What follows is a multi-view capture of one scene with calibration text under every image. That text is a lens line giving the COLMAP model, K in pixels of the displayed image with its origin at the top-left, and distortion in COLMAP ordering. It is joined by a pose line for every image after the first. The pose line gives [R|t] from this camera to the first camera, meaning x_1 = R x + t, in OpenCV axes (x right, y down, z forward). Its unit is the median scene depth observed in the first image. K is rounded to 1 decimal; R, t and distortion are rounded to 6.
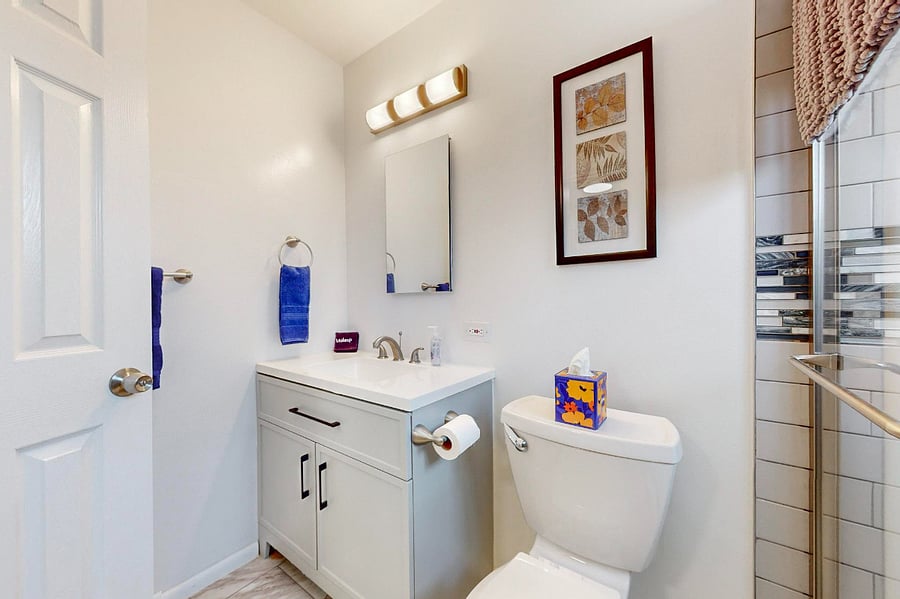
lens RADIAL K [[336.8, 0, 446.5], [0, 336.8, 300.6], [0, 0, 1]] dist [-0.000276, 0.000011]
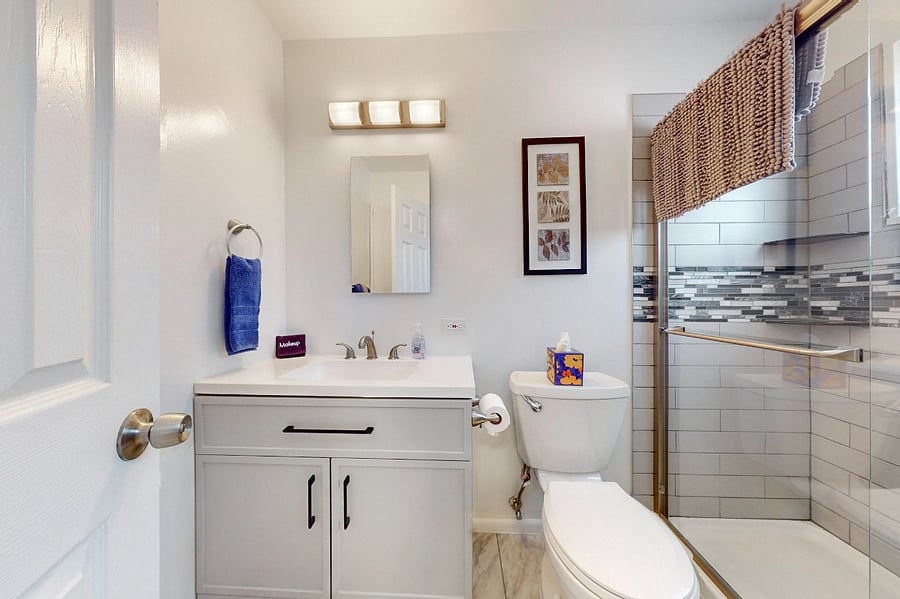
lens RADIAL K [[279.8, 0, 450.1], [0, 279.8, 301.7], [0, 0, 1]] dist [0.000295, 0.000010]
pose [[0.831310, 0.003571, 0.555797, -0.606490], [-0.002428, 0.999993, -0.002794, 0.008252], [-0.555803, 0.000973, 0.831313, 0.227646]]
